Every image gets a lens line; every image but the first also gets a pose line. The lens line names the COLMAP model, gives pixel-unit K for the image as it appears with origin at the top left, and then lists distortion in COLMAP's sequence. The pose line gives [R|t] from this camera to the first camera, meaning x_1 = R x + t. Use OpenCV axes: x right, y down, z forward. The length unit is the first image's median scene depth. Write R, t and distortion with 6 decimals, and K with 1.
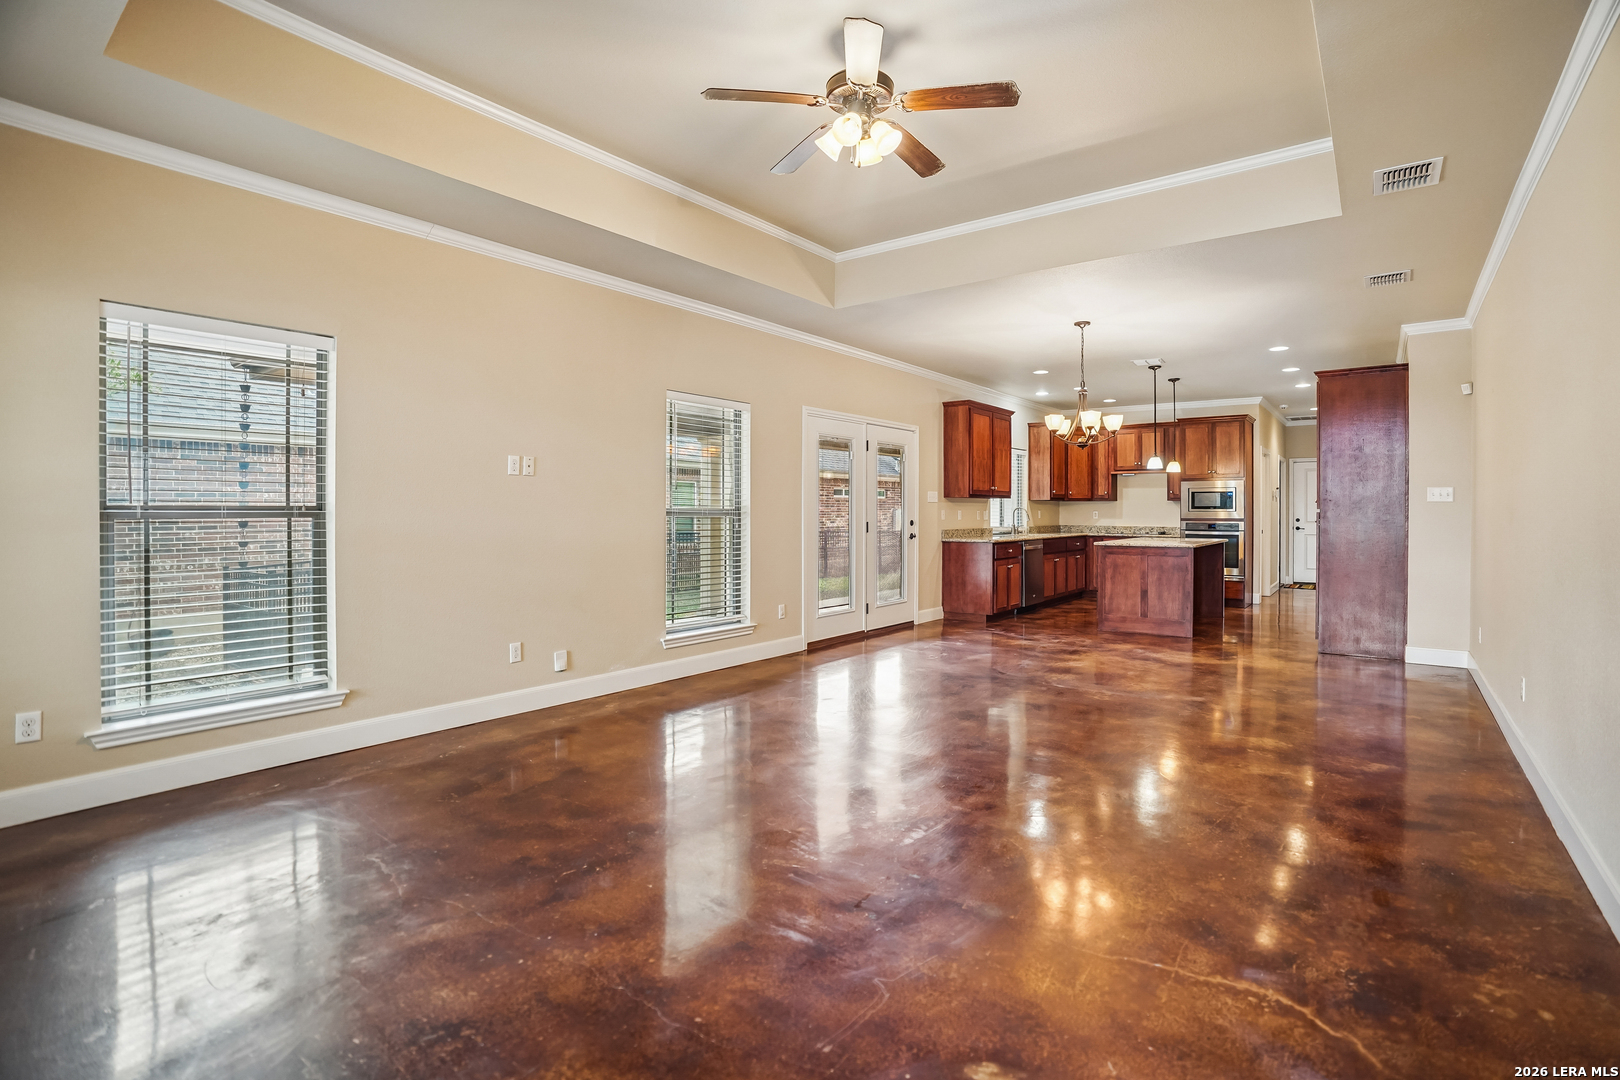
lens RADIAL K [[755.2, 0, 826.3], [0, 755.2, 513.6], [0, 0, 1]] dist [-0.041887, 0.003000]
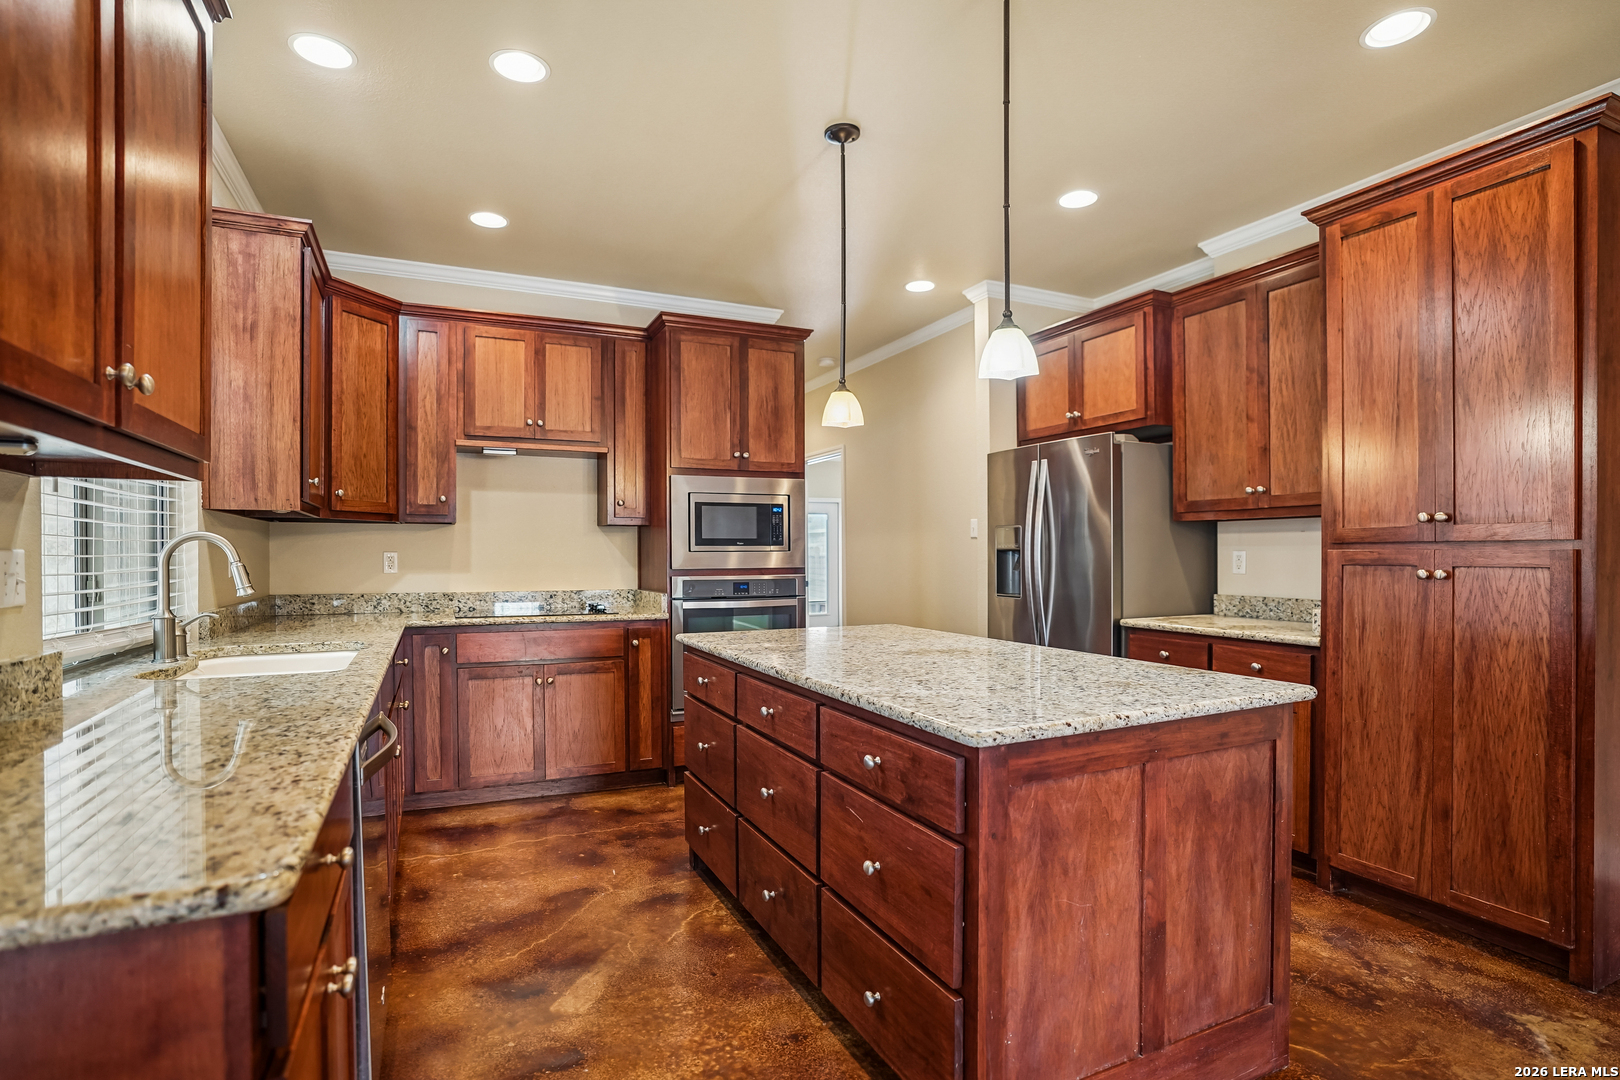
lens RADIAL K [[795.5, 0, 807.6], [0, 795.5, 556.7], [0, 0, 1]] dist [-0.019803, 0.004294]
pose [[0.468290, -0.013489, 0.883472, 0.159380], [0.008997, 0.999904, 0.010498, -0.003932], [-0.883529, 0.003033, 0.468367, 0.854105]]
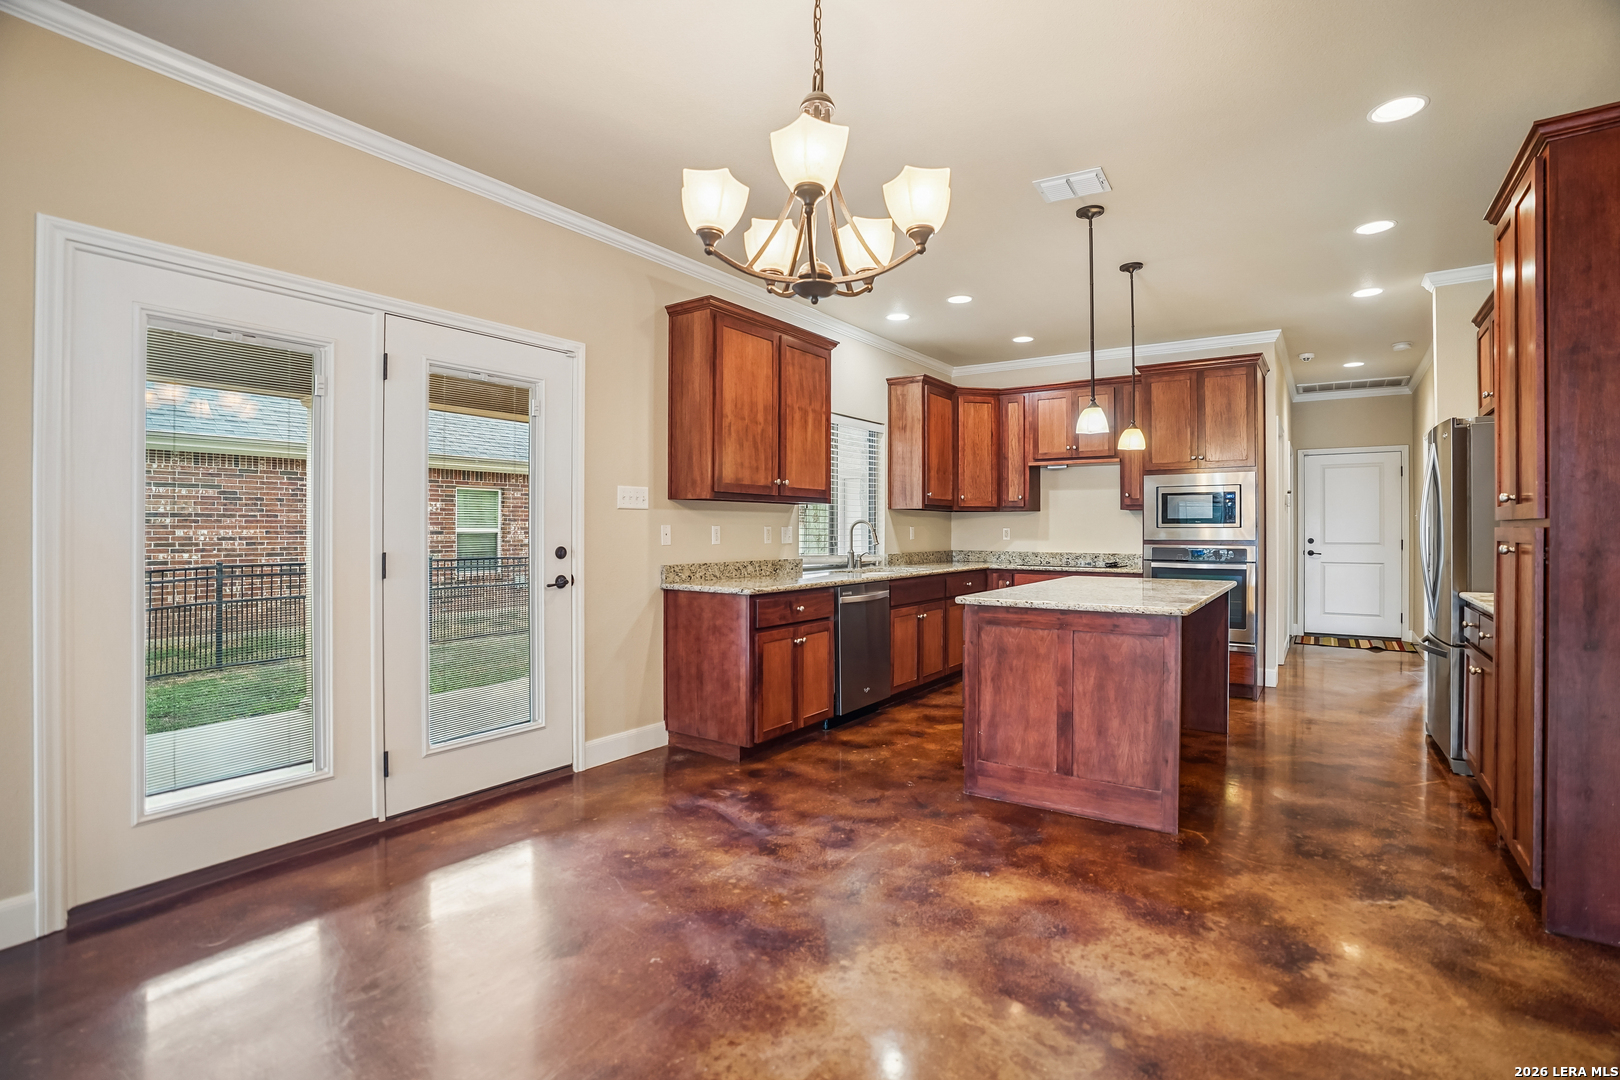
lens RADIAL K [[755.2, 0, 814.8], [0, 755.2, 529.8], [0, 0, 1]] dist [-0.041887, 0.003000]
pose [[0.999272, -0.001369, 0.038122, 0.231113], [0.001477, 0.999995, -0.002797, -0.000101], [-0.038118, 0.002852, 0.999269, 0.503185]]
